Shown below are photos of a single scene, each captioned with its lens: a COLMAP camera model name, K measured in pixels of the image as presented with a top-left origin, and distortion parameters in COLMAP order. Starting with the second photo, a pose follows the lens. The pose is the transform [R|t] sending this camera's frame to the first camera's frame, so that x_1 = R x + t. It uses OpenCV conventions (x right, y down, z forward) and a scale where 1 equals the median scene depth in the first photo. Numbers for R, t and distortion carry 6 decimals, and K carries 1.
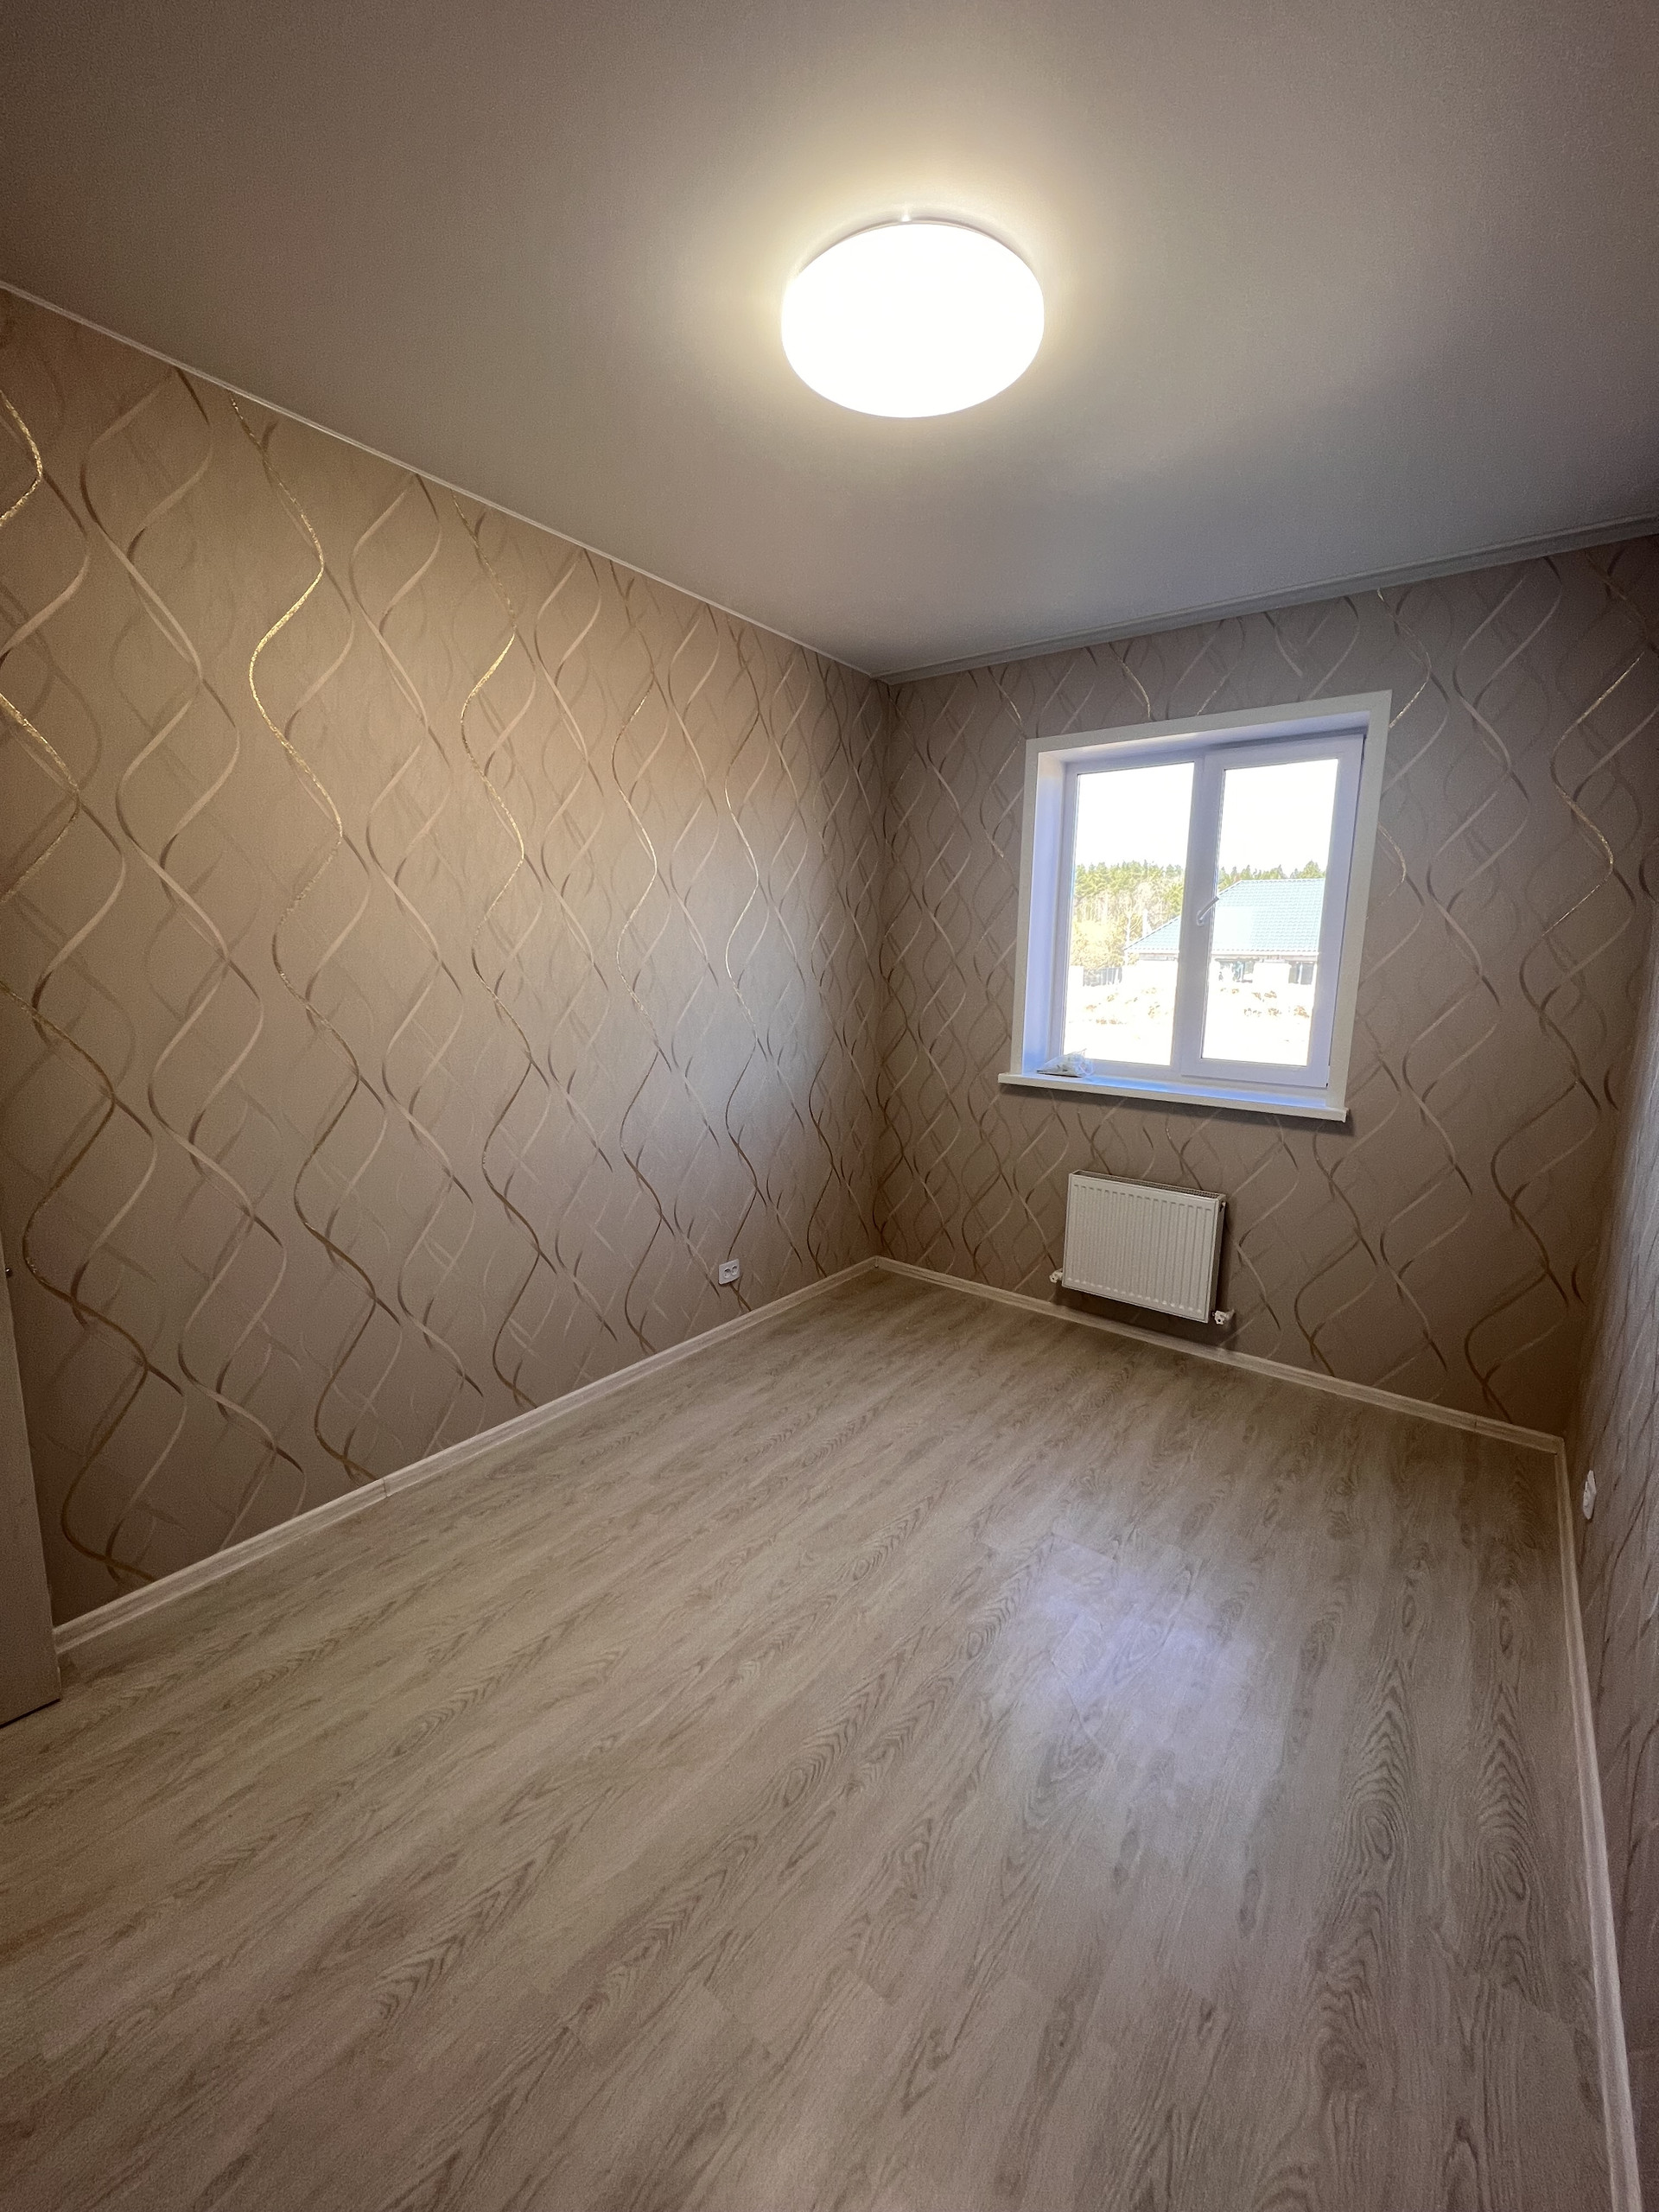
lens RADIAL K [[882.1, 0, 833.9], [0, 882.1, 1095.6], [0, 0, 1]] dist [-0.001271, -0.000127]
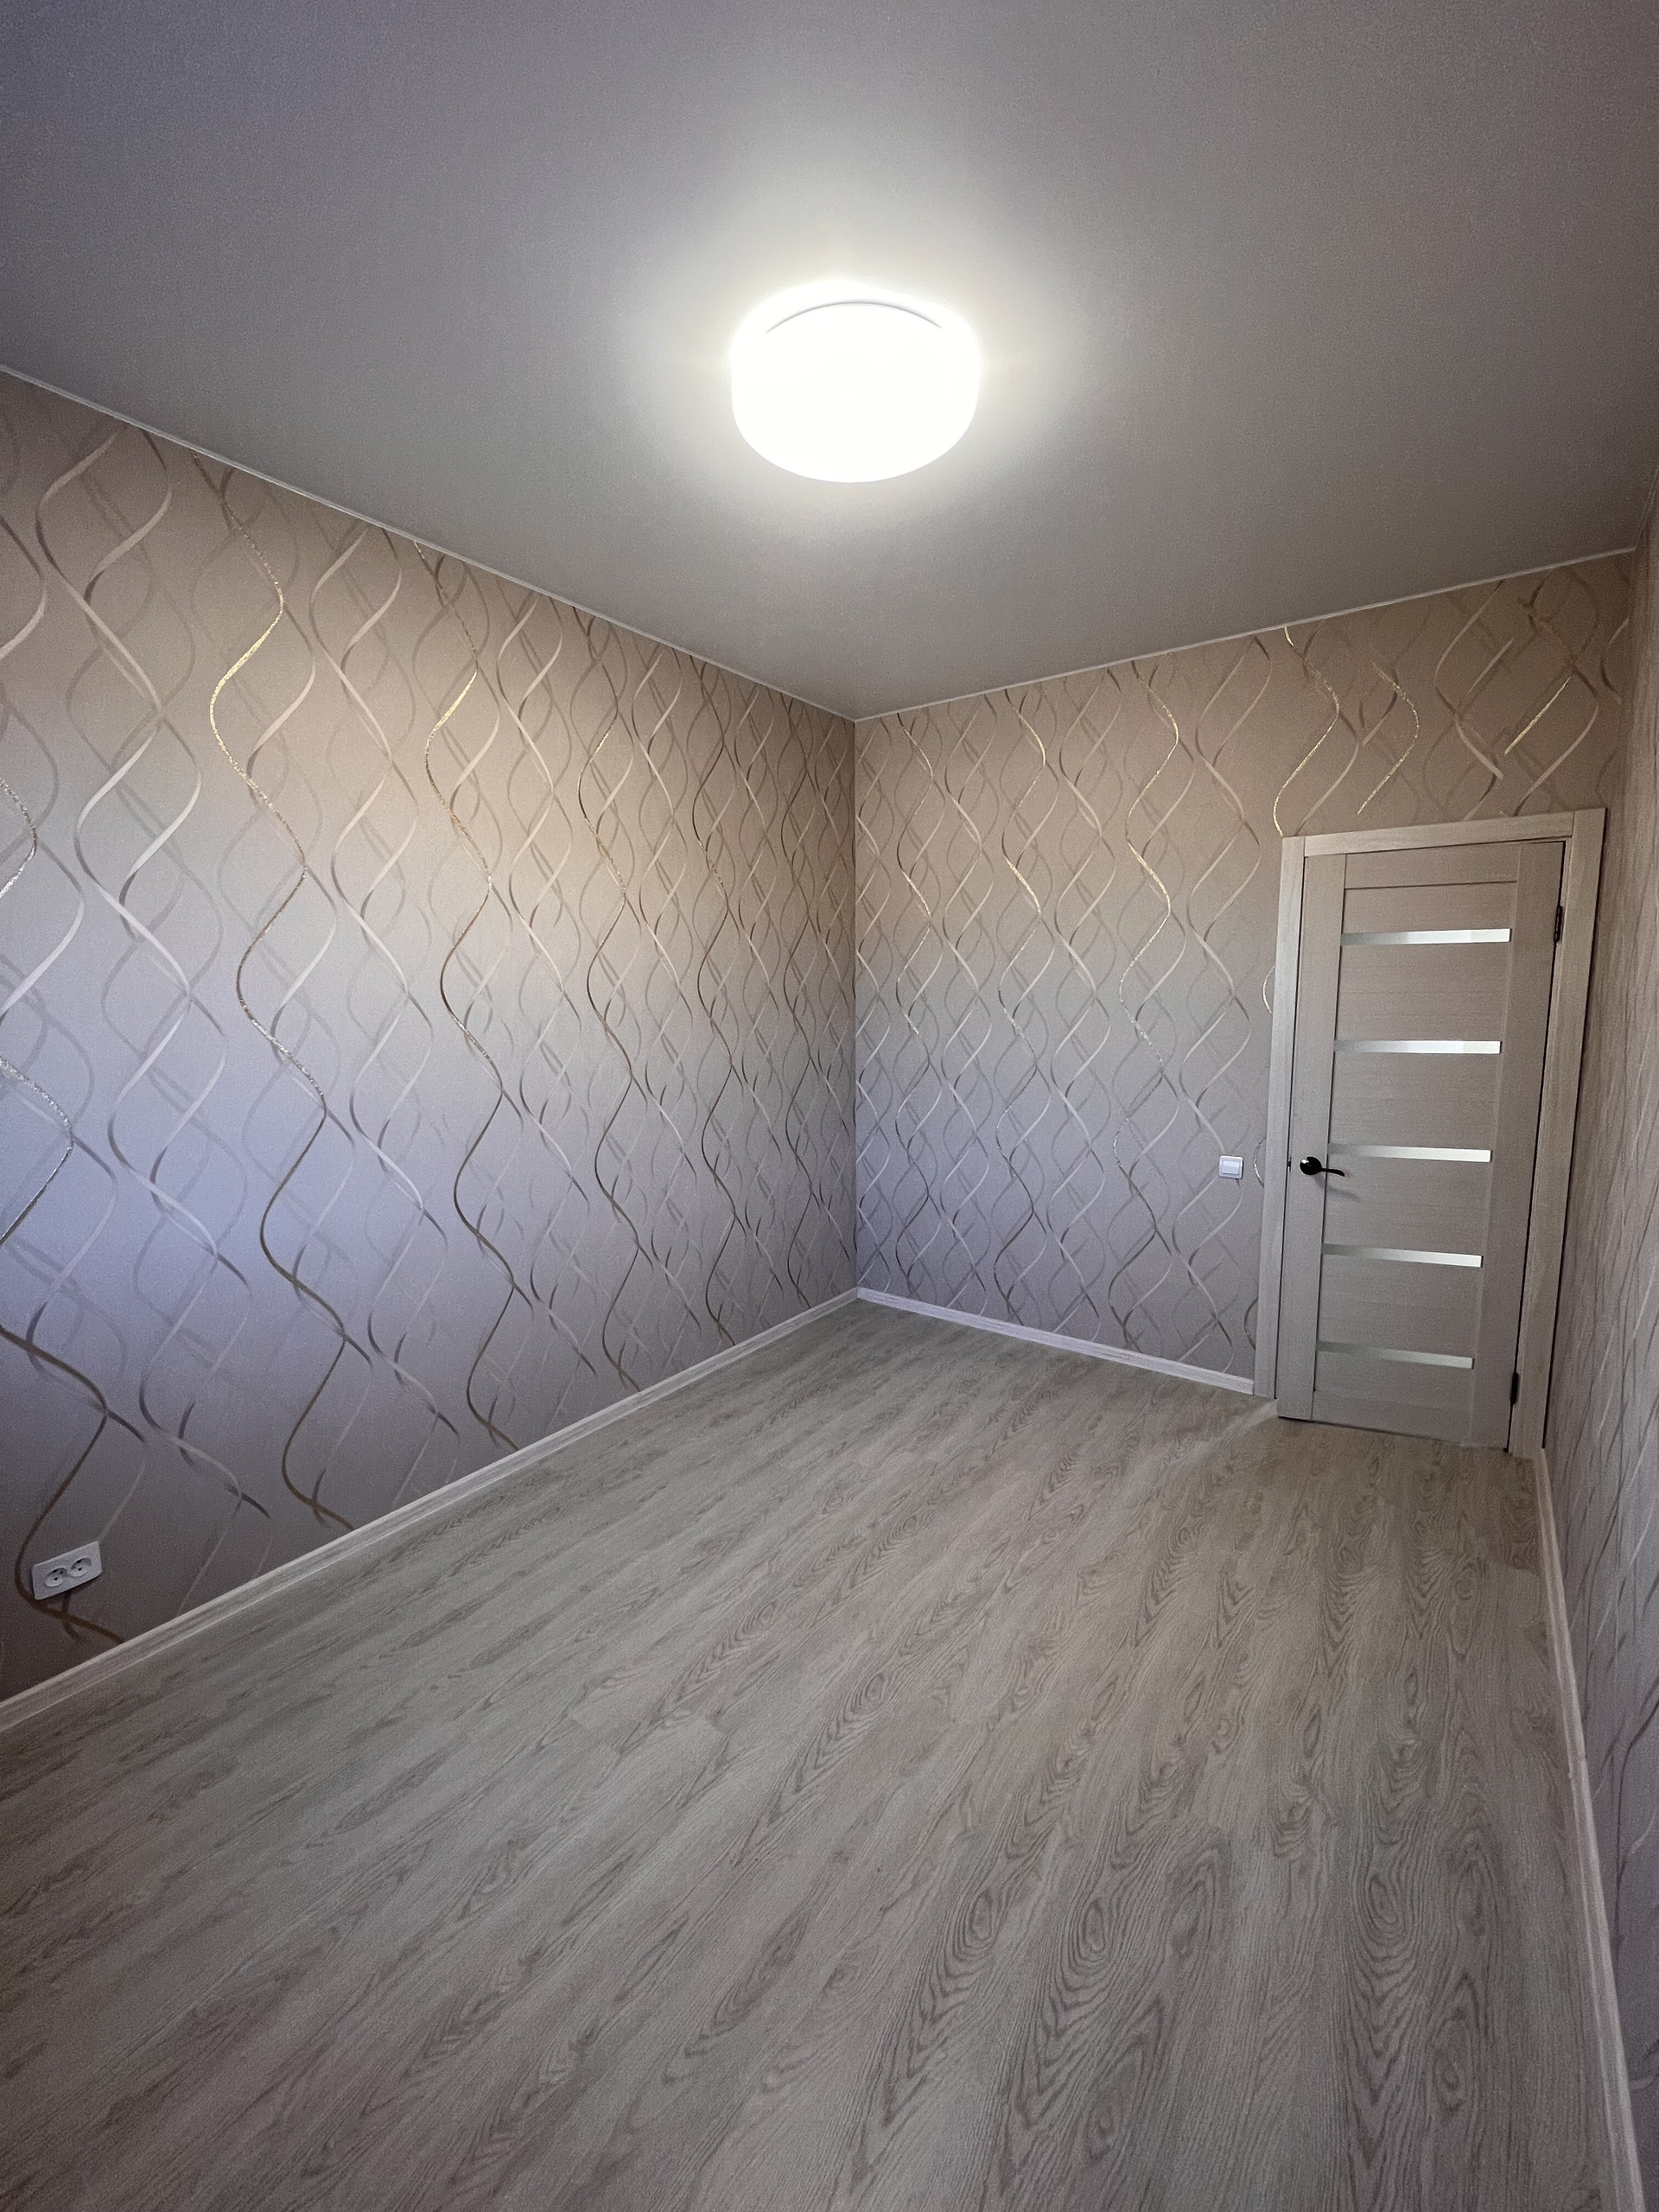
lens RADIAL K [[882.1, 0, 831.2], [0, 882.1, 1099.2], [0, 0, 1]] dist [-0.001271, -0.000127]
pose [[-0.999772, -0.008651, -0.019501, 0.070925], [-0.013806, 0.959233, 0.282279, -0.193591], [0.016264, 0.282484, -0.959134, 1.233830]]
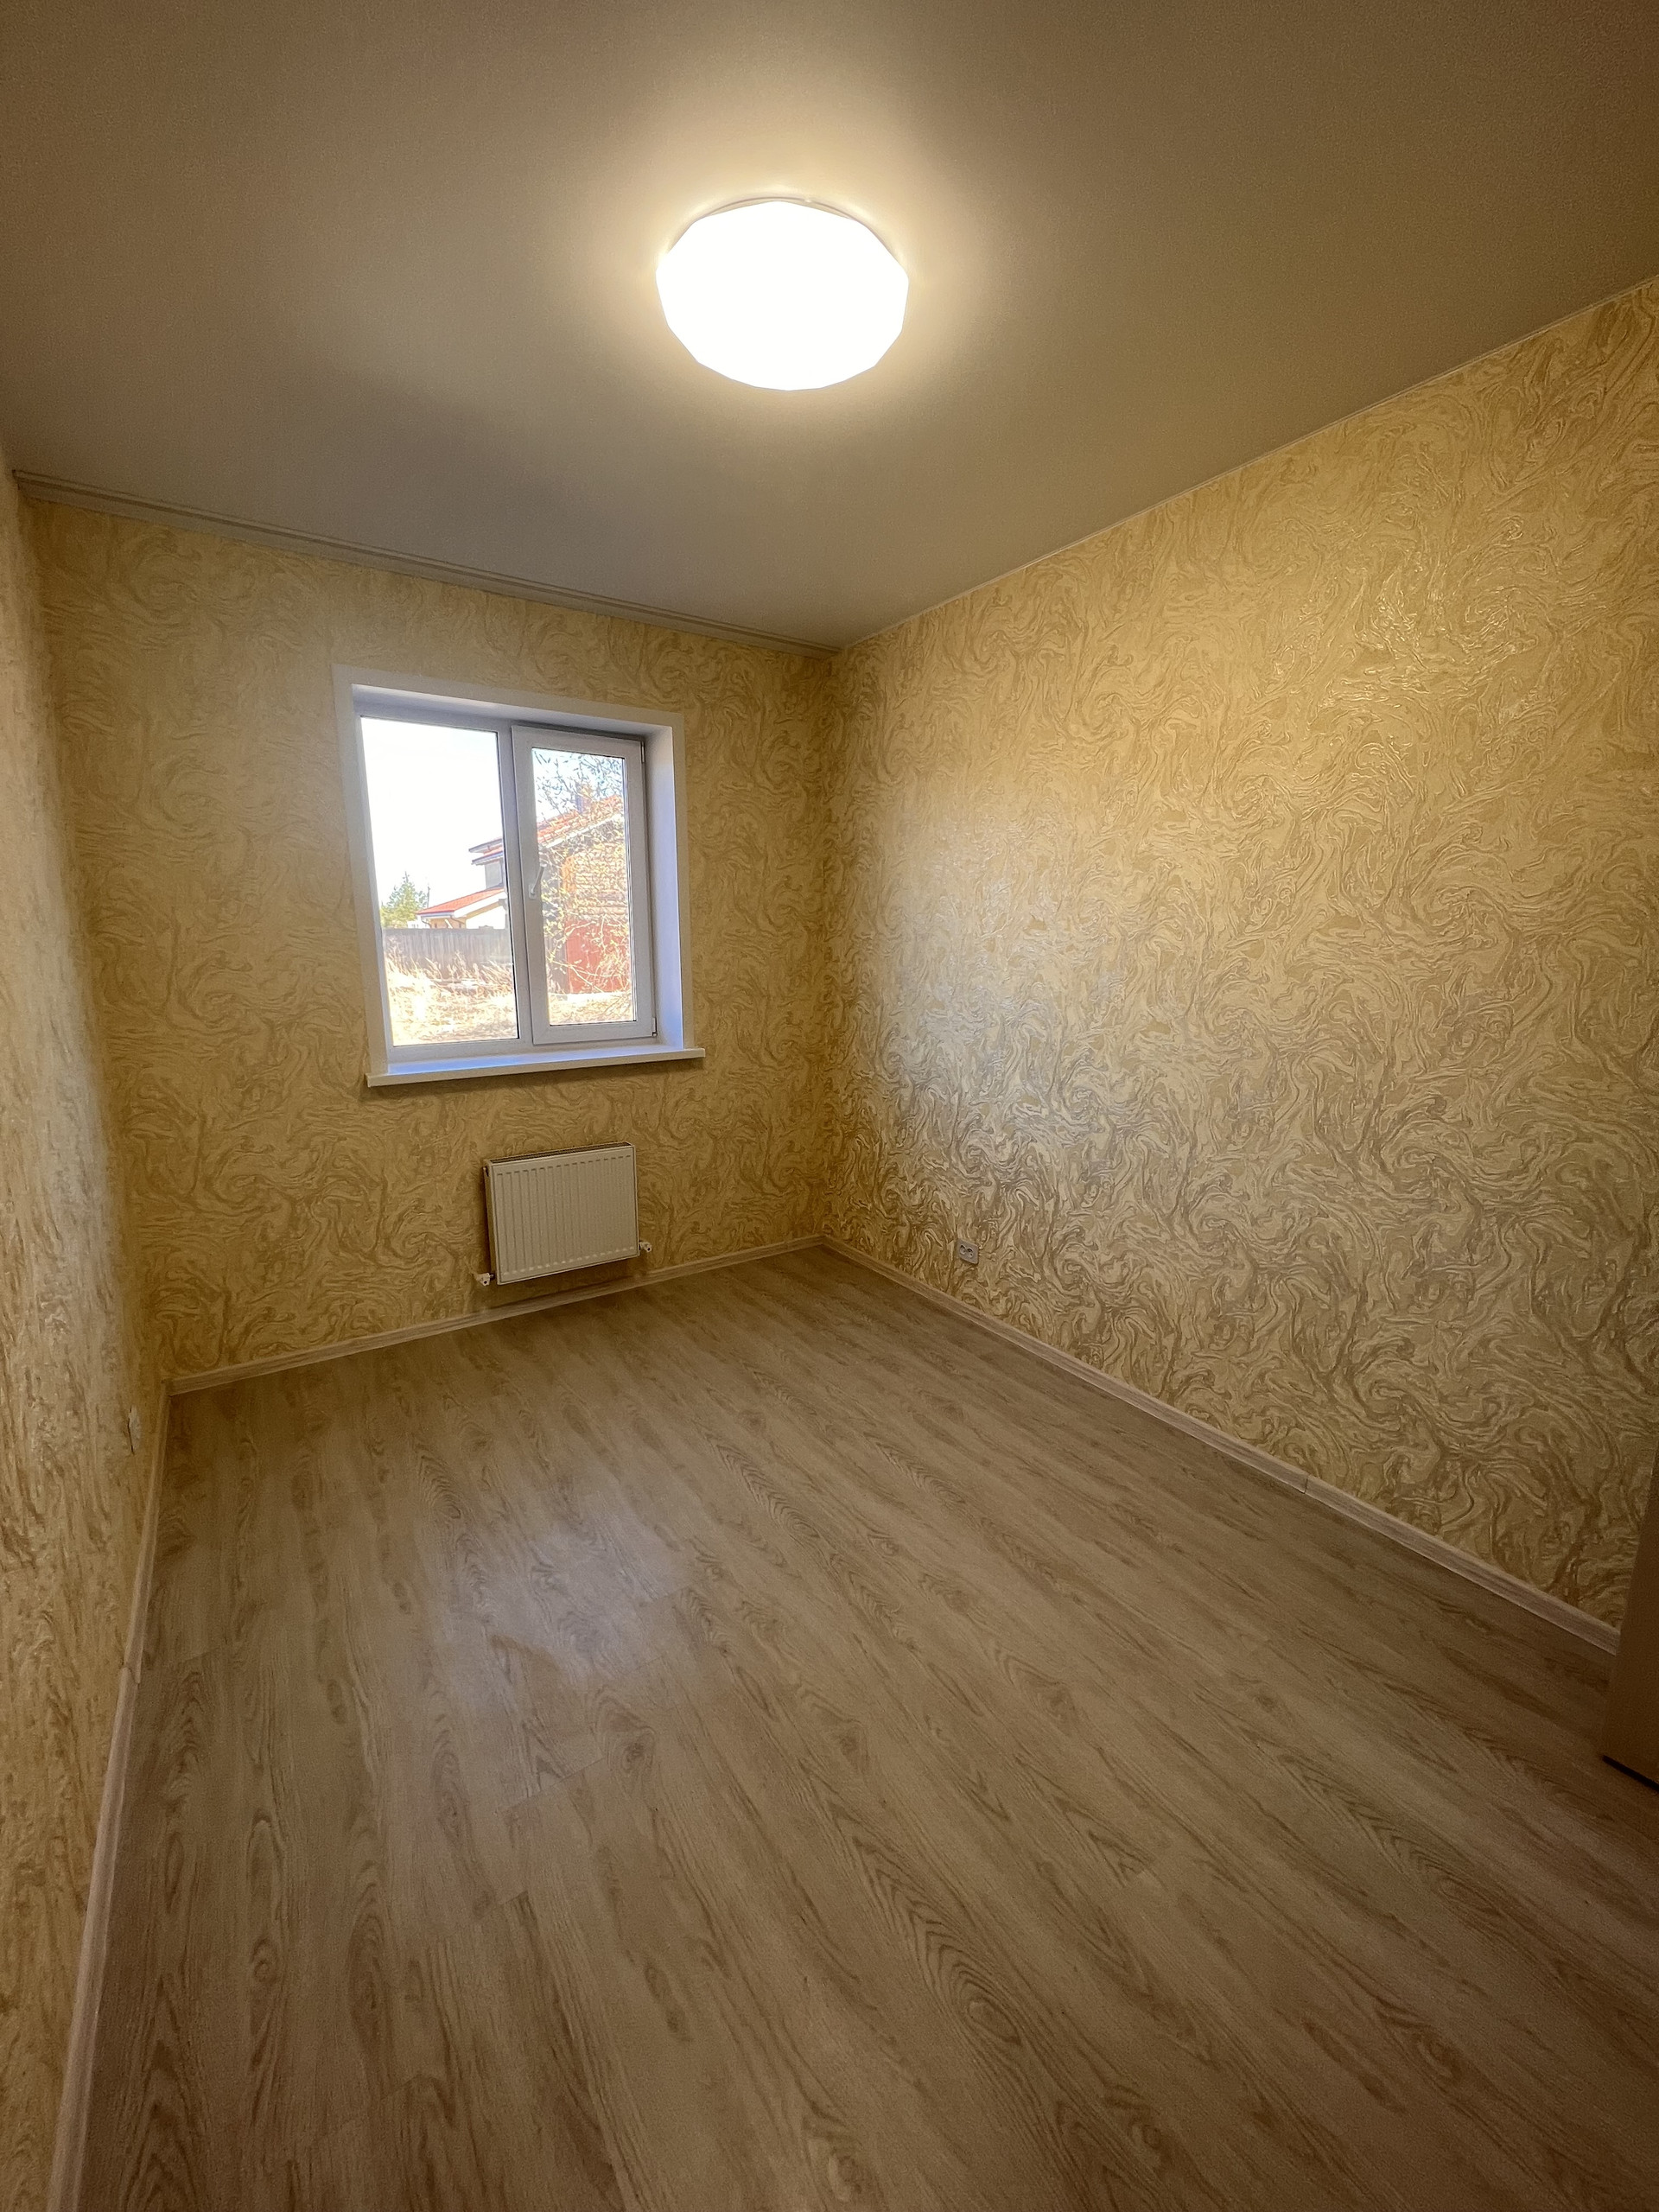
lens RADIAL K [[882.1, 0, 835.1], [0, 882.1, 1096.0], [0, 0, 1]] dist [-0.001271, -0.000127]
pose [[0.317106, -0.193499, 0.928440, -0.559145], [0.157549, 0.976110, 0.149624, -0.077447], [-0.935212, 0.098829, 0.340016, 0.399221]]
